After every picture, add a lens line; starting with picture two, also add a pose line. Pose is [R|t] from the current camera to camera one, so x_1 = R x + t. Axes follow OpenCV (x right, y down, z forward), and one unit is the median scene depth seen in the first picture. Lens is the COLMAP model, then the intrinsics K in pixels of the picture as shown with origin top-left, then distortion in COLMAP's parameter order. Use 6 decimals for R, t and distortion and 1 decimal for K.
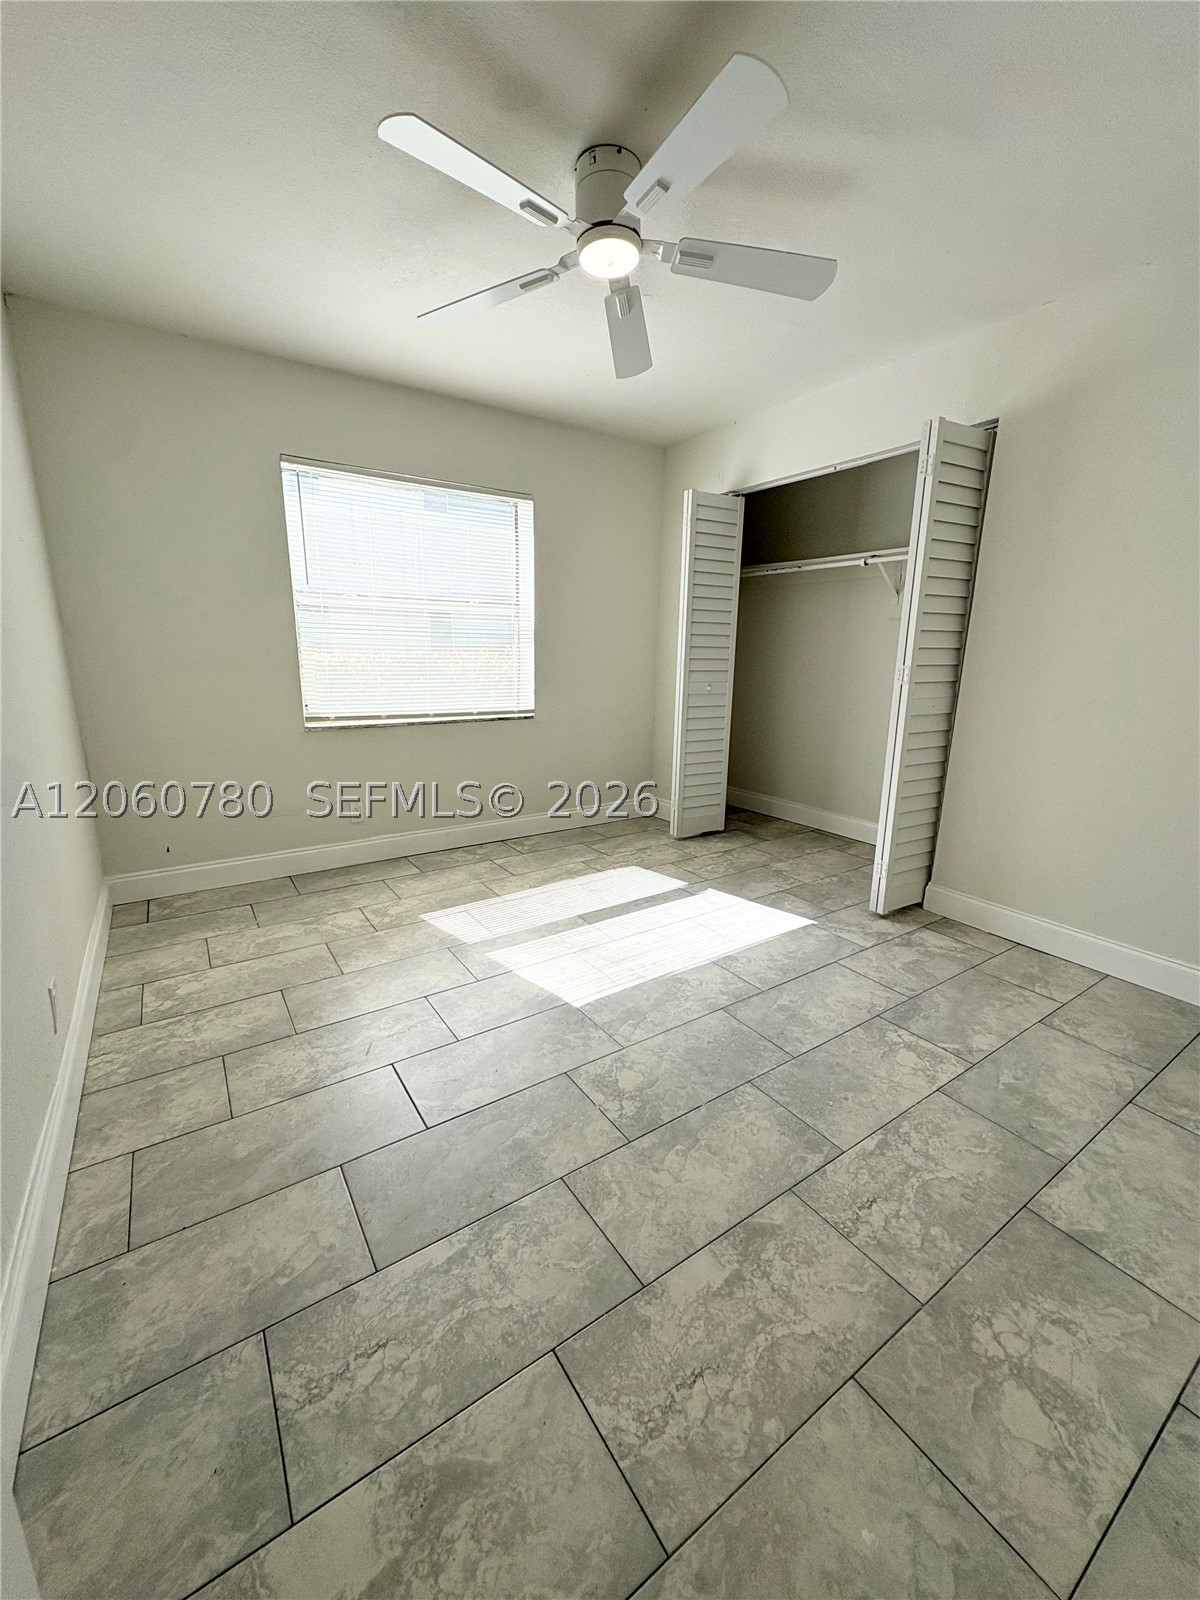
lens RADIAL K [[638.6, 0, 600.0], [0, 638.6, 800.0], [0, 0, 1]] dist [0.001364, -0.000152]
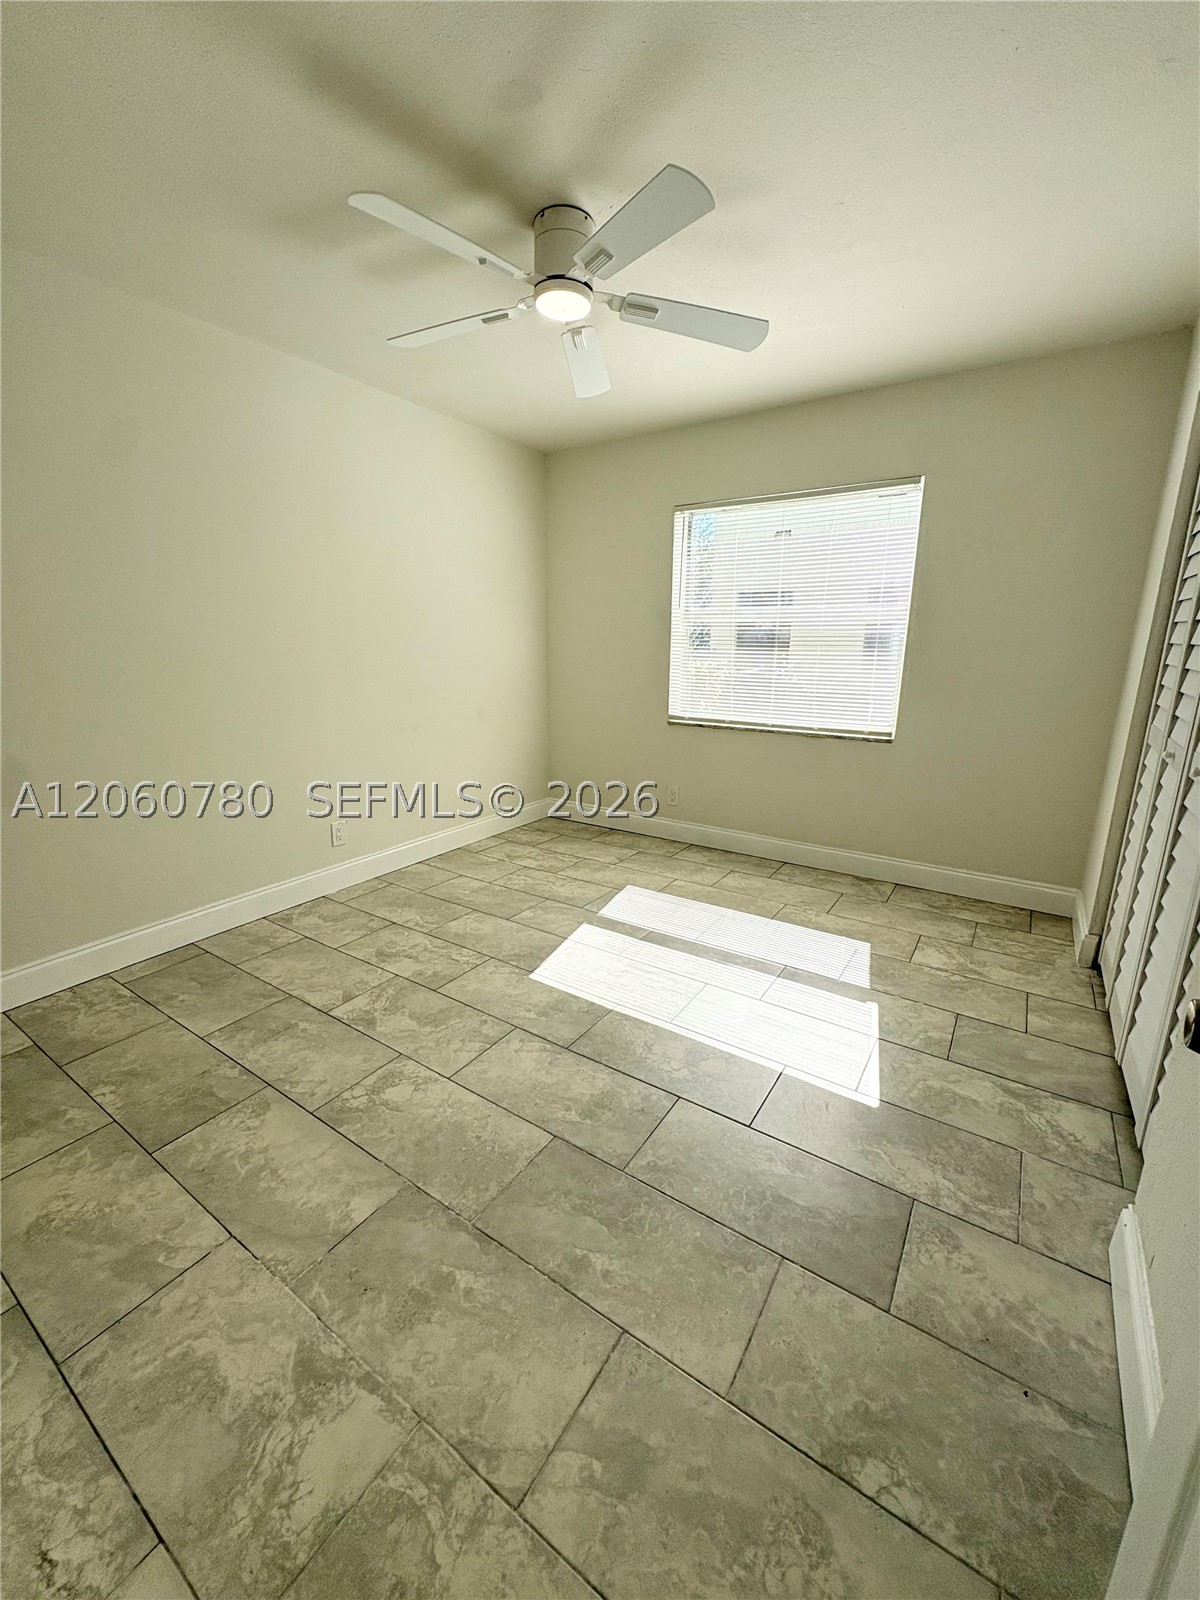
lens RADIAL K [[638.6, 0, 600.0], [0, 638.6, 800.0], [0, 0, 1]] dist [0.001364, -0.000152]
pose [[0.381644, 0.207251, -0.900774, 0.633123], [-0.219572, 0.966970, 0.129452, -0.100071], [0.897850, 0.148380, 0.414545, 0.392397]]
